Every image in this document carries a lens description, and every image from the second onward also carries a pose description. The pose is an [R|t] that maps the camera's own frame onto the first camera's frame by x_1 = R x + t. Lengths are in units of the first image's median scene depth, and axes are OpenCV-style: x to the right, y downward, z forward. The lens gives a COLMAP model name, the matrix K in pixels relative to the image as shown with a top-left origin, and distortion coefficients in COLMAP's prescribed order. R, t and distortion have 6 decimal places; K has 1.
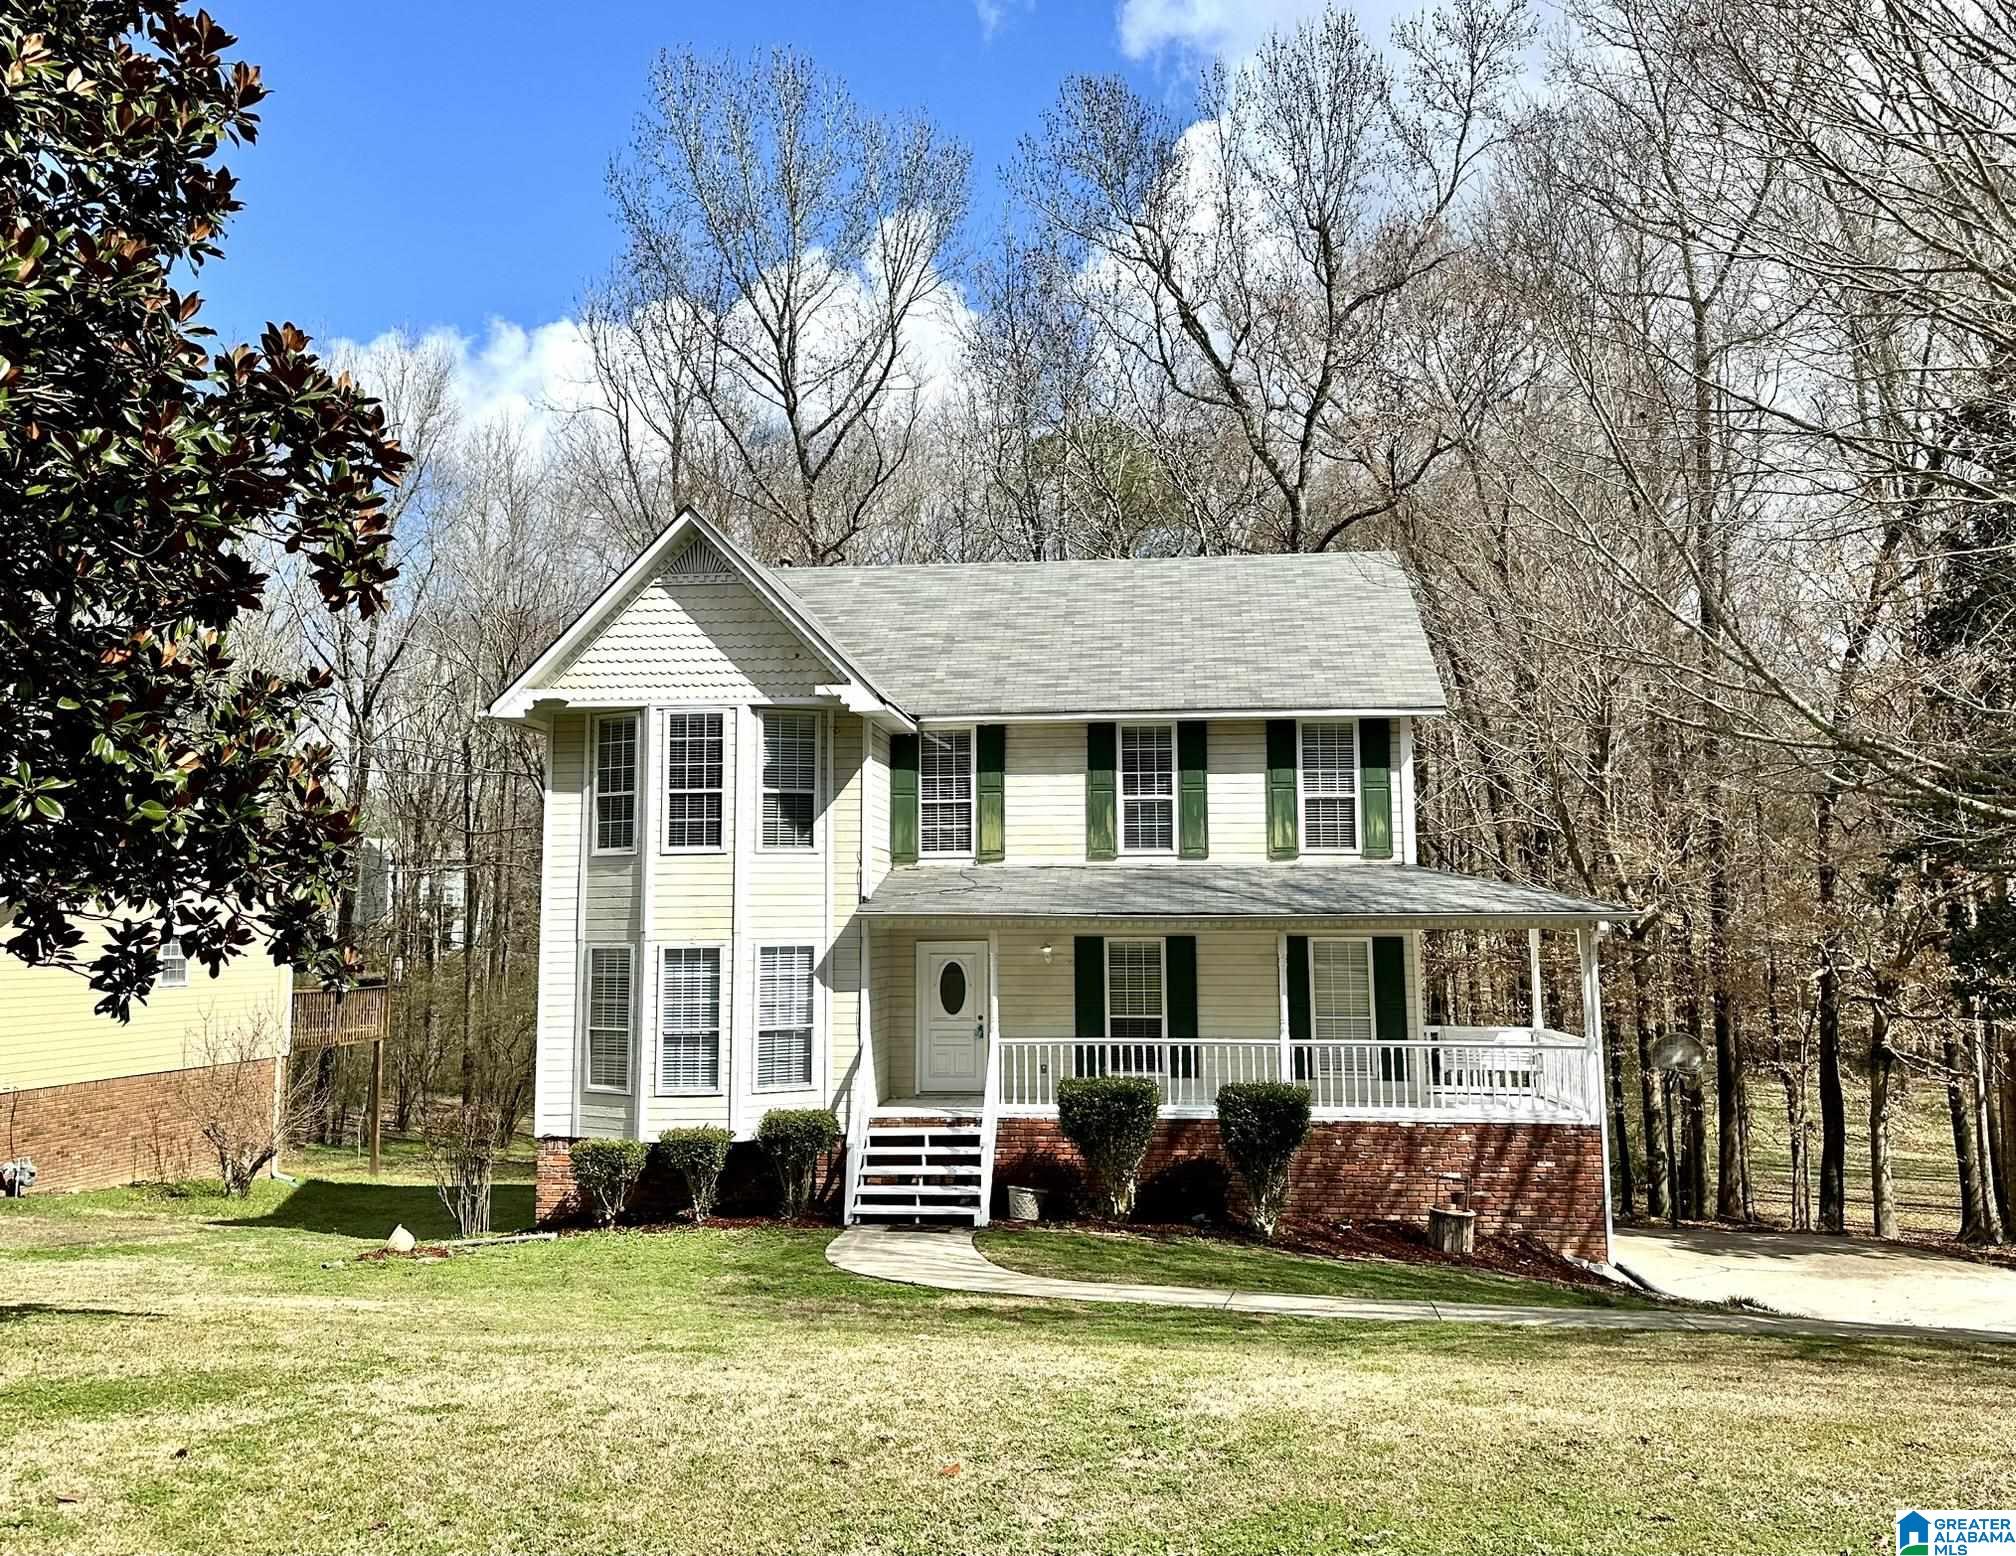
lens RADIAL K [[1525.3, 0, 1129.8], [0, 1525.3, 718.8], [0, 0, 1]] dist [0.072114, 0.000217]
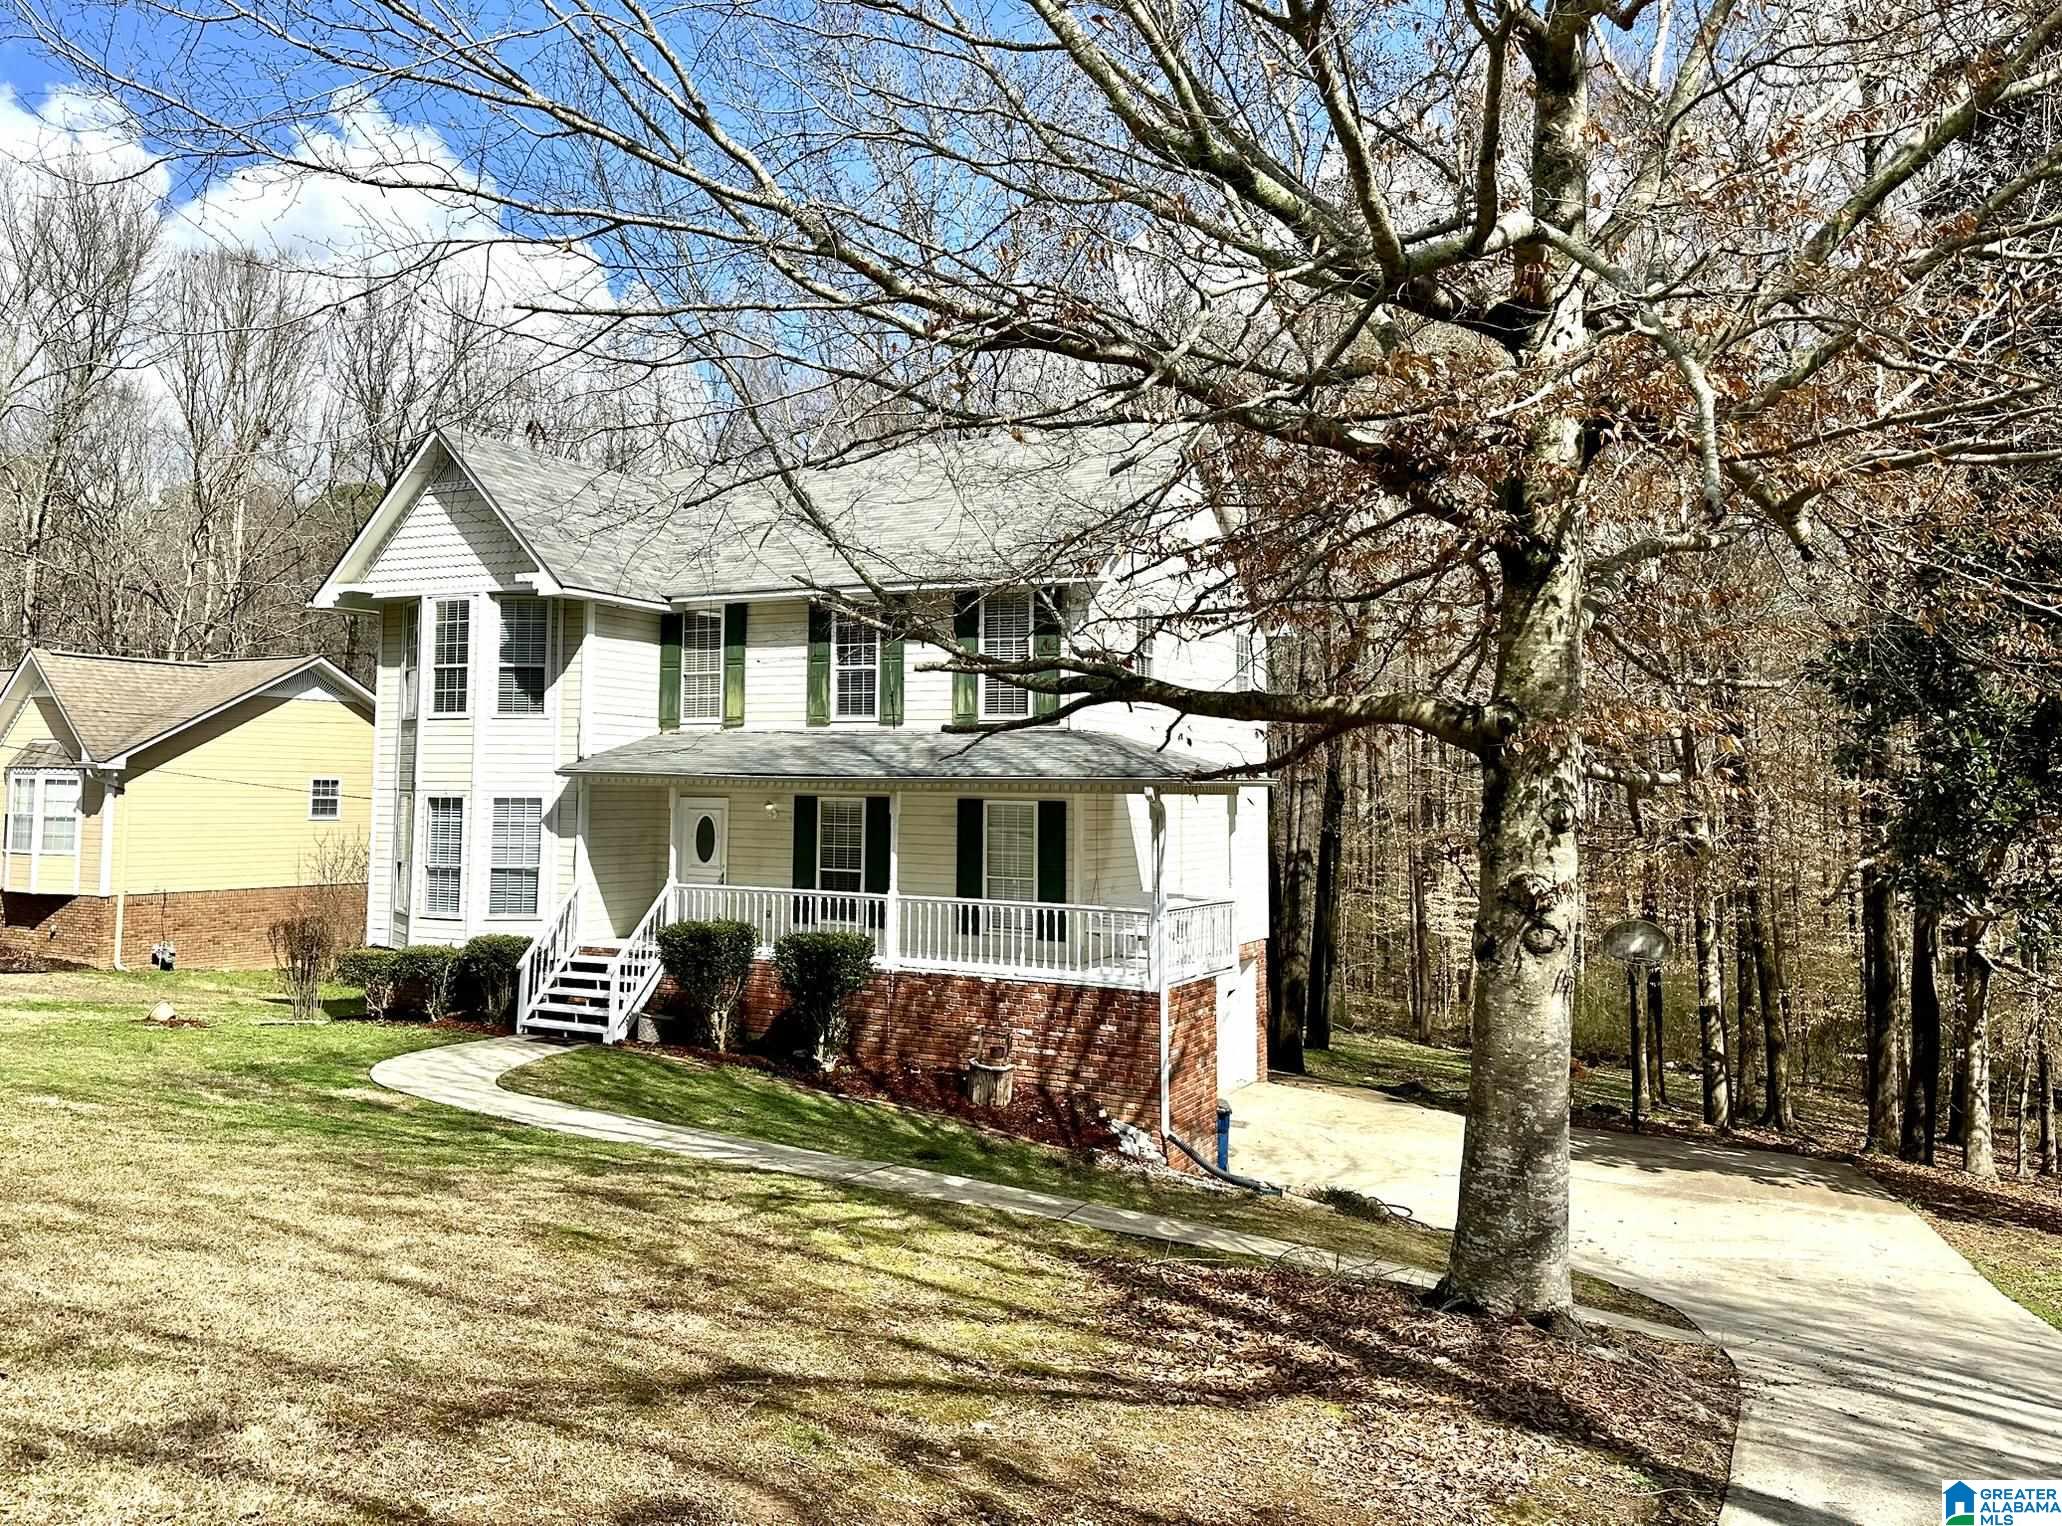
lens RADIAL K [[1559.1, 0, 1026.1], [0, 1559.1, 660.0], [0, 0, 1]] dist [0.137743, 0.000042]
pose [[0.912181, -0.014812, -0.409519, 0.611805], [0.030539, 0.999025, 0.031891, 0.016574], [0.408647, -0.041596, 0.911744, 0.059812]]
